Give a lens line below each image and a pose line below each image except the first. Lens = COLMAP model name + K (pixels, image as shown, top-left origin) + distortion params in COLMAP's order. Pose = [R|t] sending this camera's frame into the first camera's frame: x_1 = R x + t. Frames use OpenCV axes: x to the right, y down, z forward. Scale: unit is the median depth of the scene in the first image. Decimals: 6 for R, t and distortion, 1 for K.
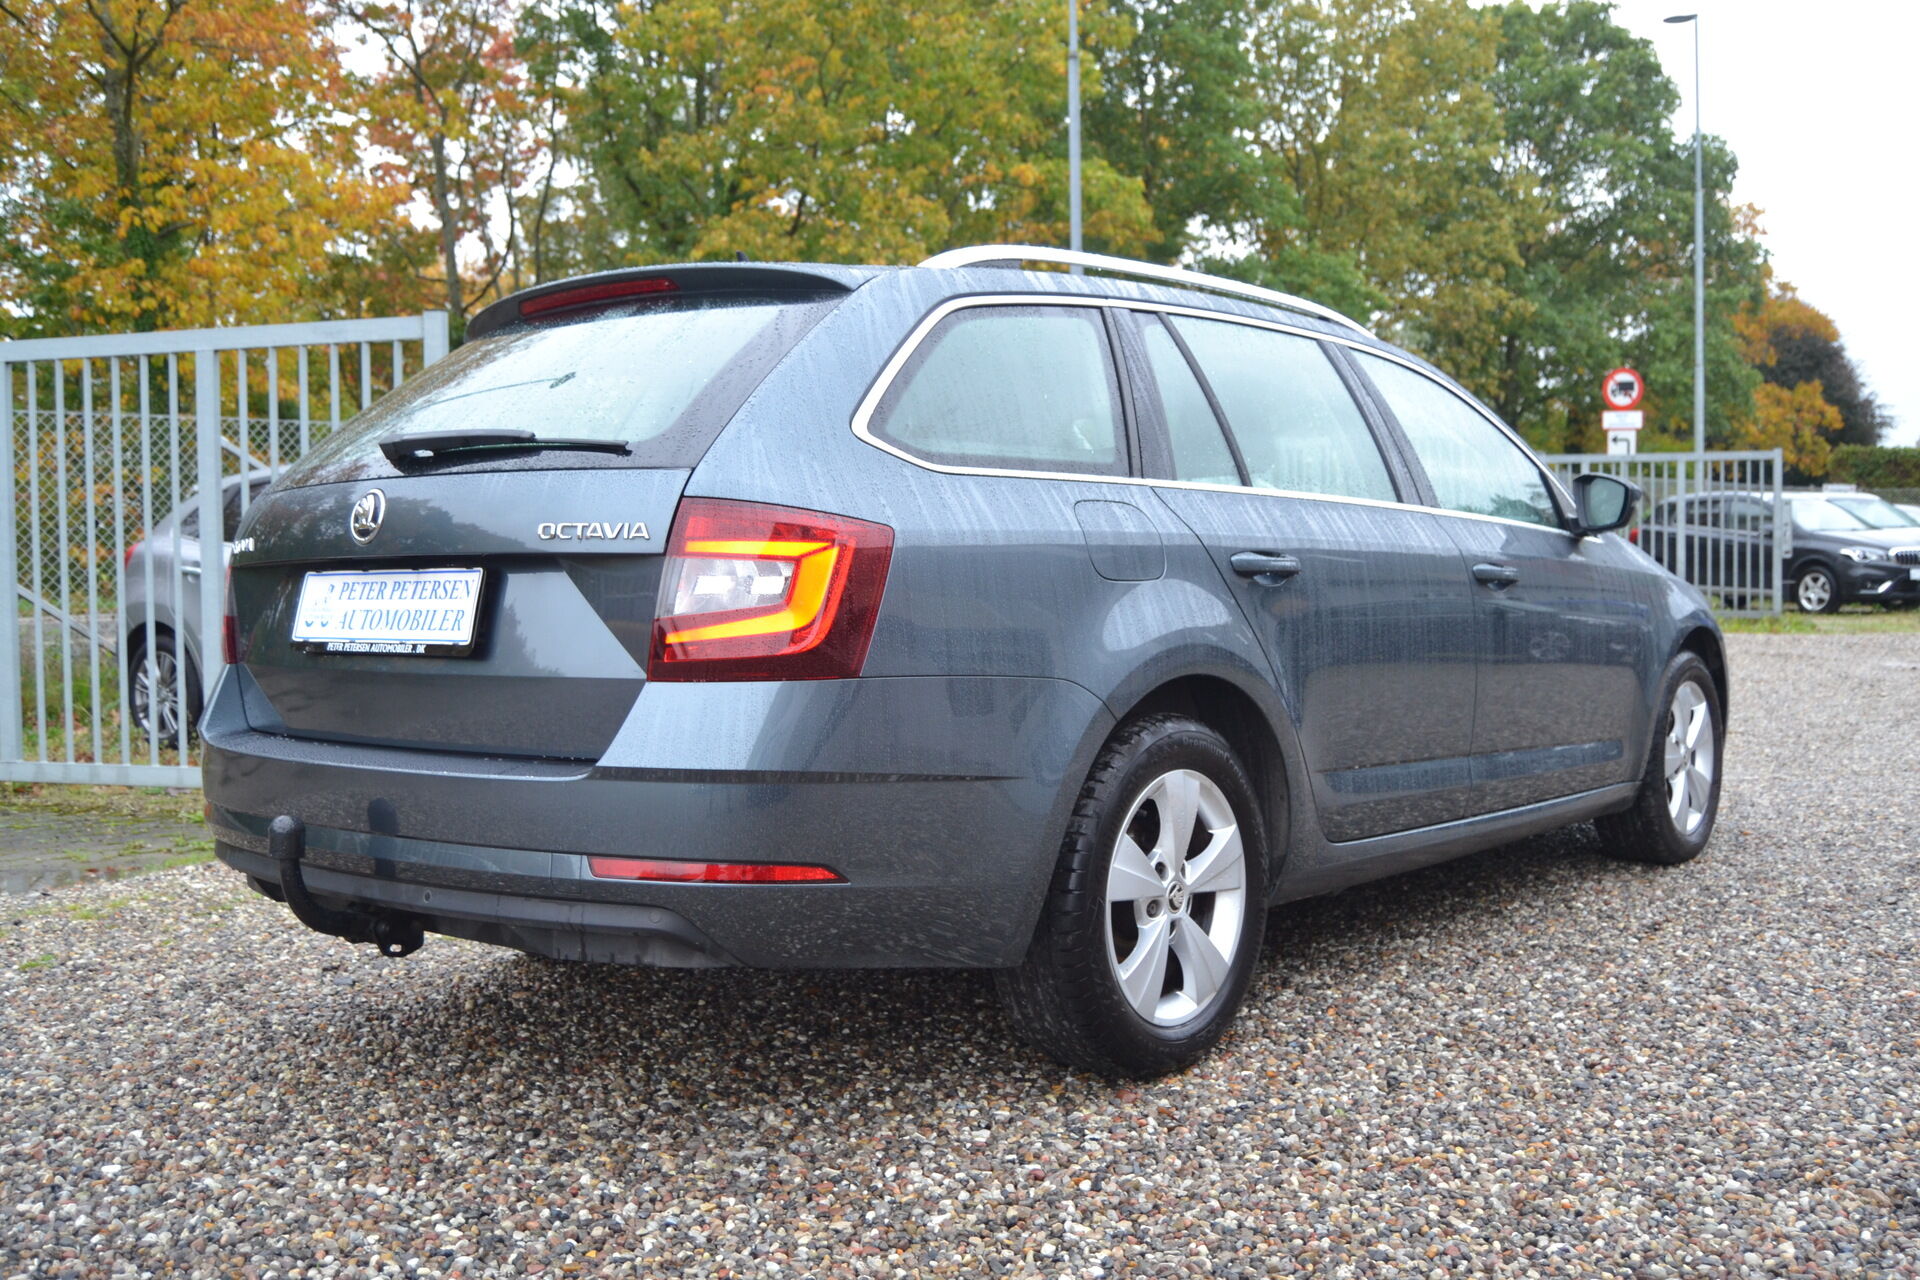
lens RADIAL K [[1857.8, 0, 962.0], [0, 1857.8, 648.2], [0, 0, 1]] dist [-0.078010, 0.000000]
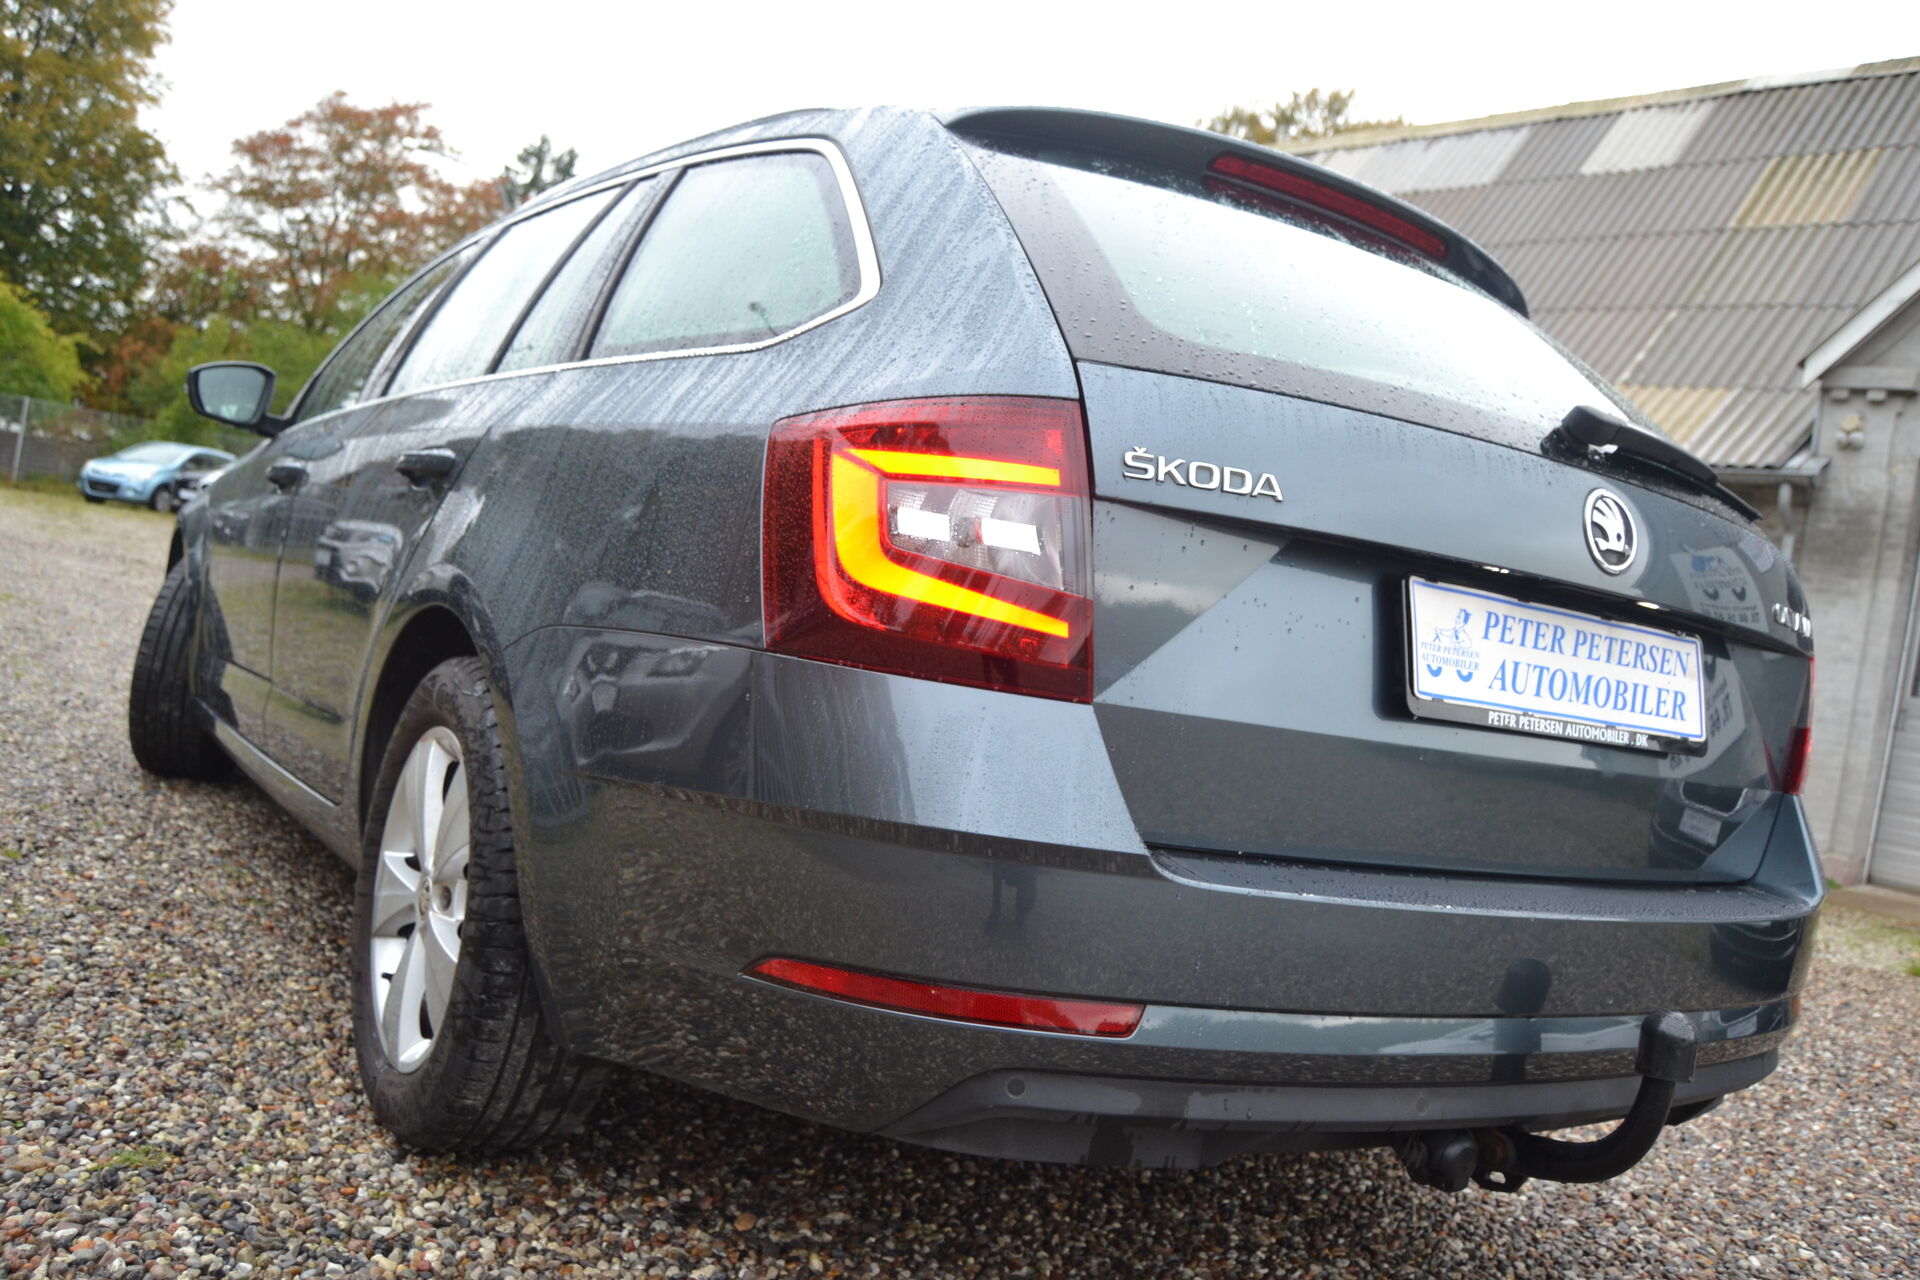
lens RADIAL K [[1636.2, 0, 953.0], [0, 1636.2, 612.7], [0, 0, 1]] dist [-0.074985, -0.022664]
pose [[0.302820, 0.065684, 0.950782, -0.946700], [-0.123103, 0.991961, -0.029321, 0.002557], [-0.945064, -0.108165, 0.308471, 1.050184]]
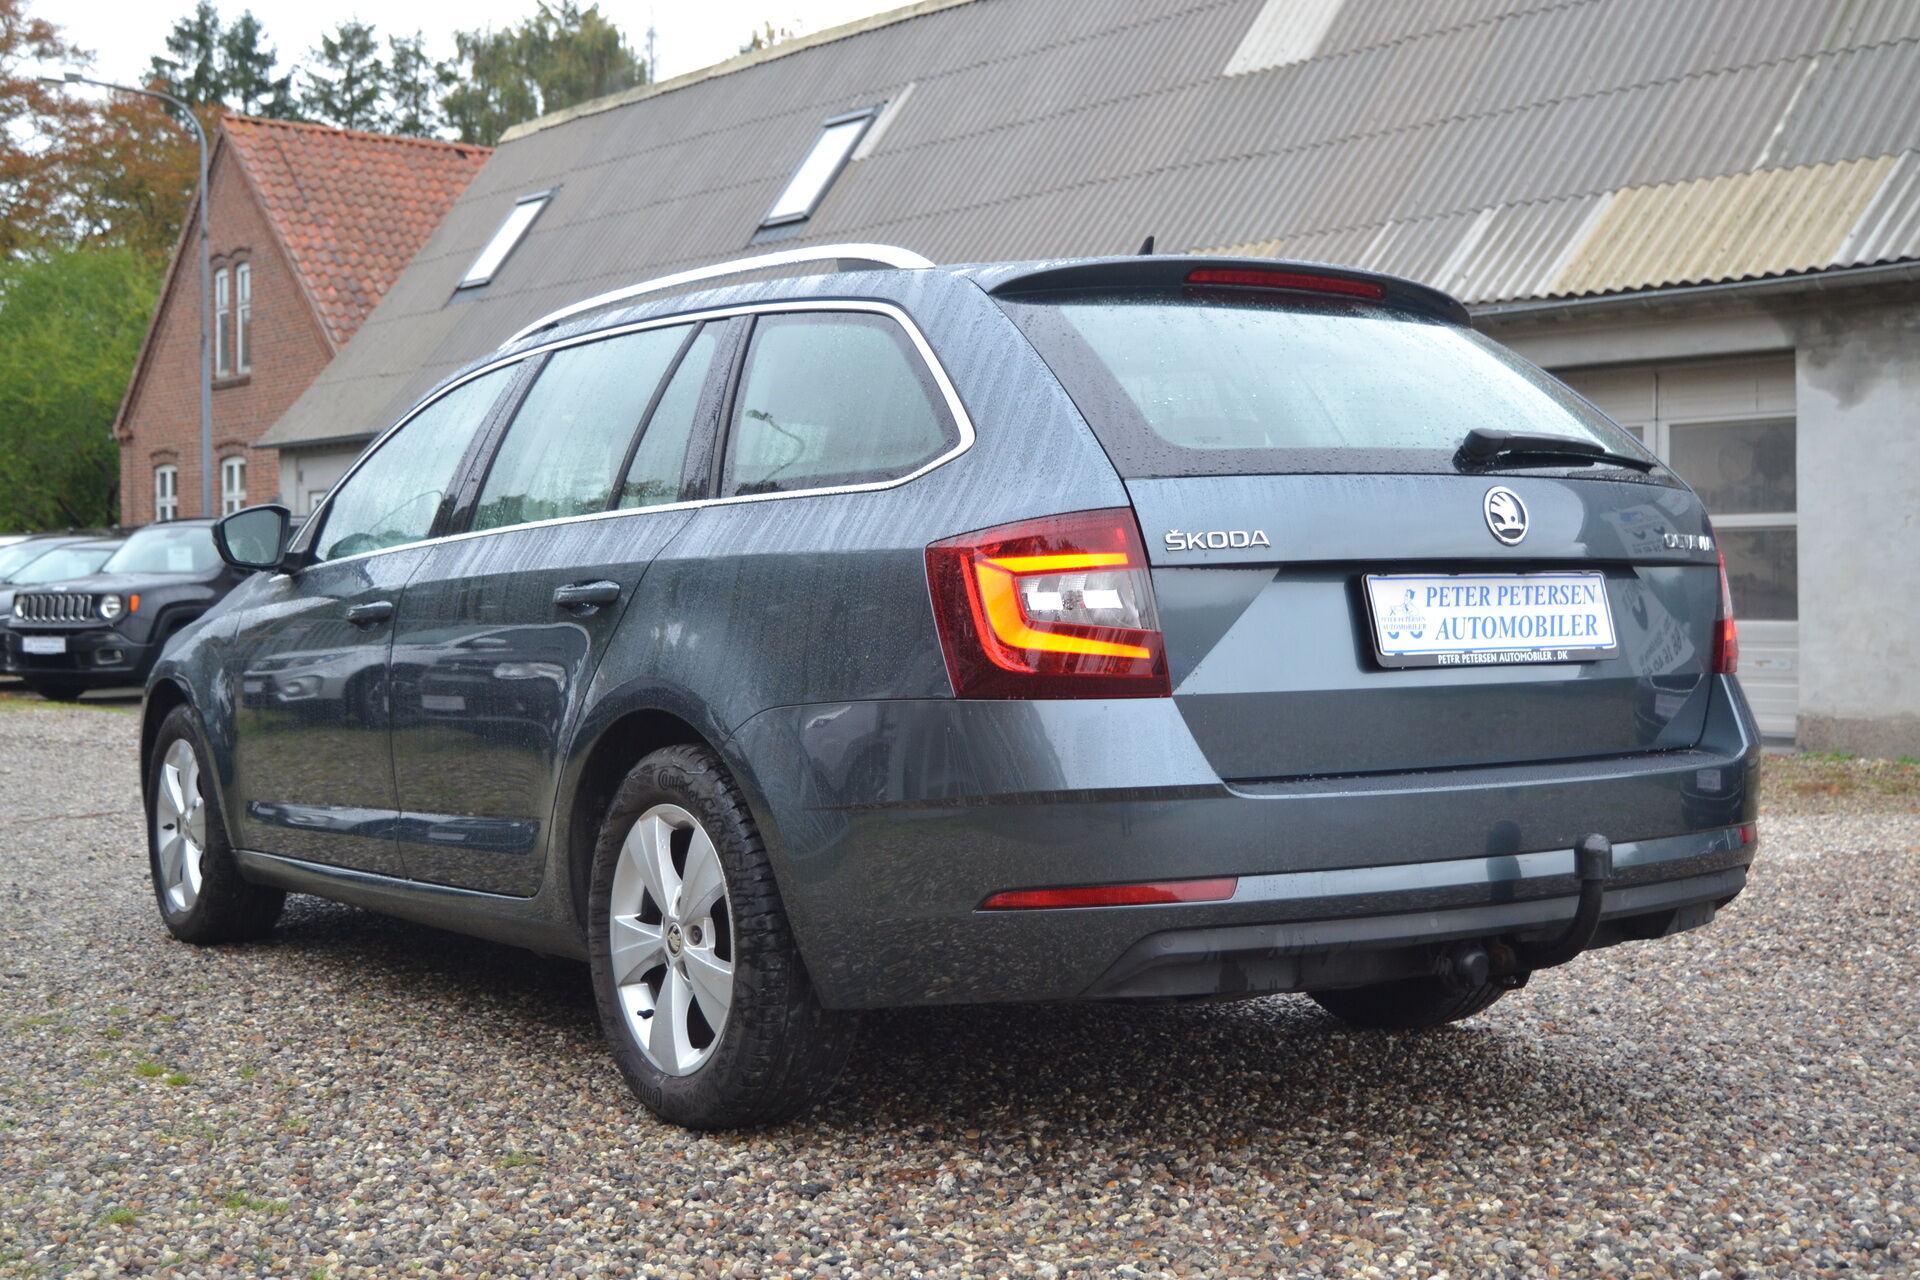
lens RADIAL K [[2495.4, 0, 976.7], [0, 2495.4, 621.4], [0, 0, 1]] dist [-0.118401, 0.000000]
pose [[0.285313, 0.003839, 0.958427, -1.619401], [0.047921, 0.998684, -0.018266, -0.008211], [-0.957236, 0.051141, 0.284754, 0.910211]]
